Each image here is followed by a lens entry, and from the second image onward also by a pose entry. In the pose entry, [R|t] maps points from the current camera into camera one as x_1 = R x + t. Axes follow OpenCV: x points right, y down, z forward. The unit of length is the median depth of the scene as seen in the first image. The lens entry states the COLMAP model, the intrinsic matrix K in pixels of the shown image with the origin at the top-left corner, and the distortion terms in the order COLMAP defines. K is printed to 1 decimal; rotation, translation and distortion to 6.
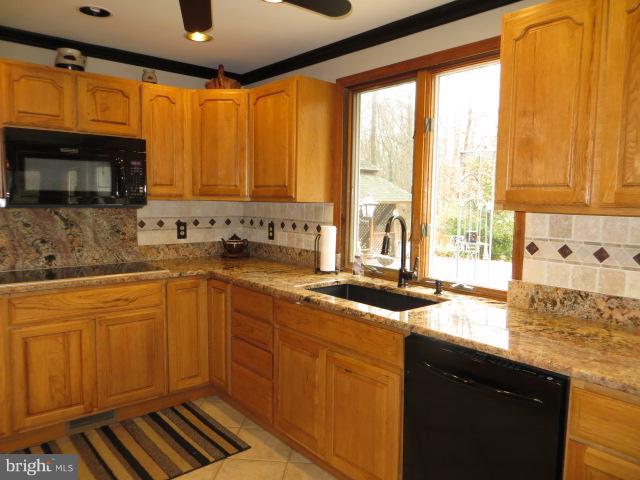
lens RADIAL K [[481.1, 0, 319.4], [0, 481.1, 240.7], [0, 0, 1]] dist [0.006114, -0.001929]
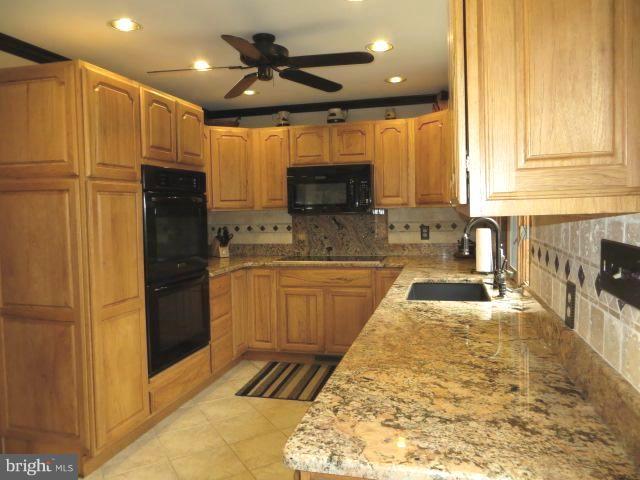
lens RADIAL K [[481.1, 0, 320.3], [0, 481.1, 237.2], [0, 0, 1]] dist [0.006114, -0.001929]
pose [[0.588202, 0.021874, -0.808418, 0.636055], [-0.041487, 0.999134, -0.003152, 0.005342], [0.807649, 0.035393, 0.588600, 0.097150]]
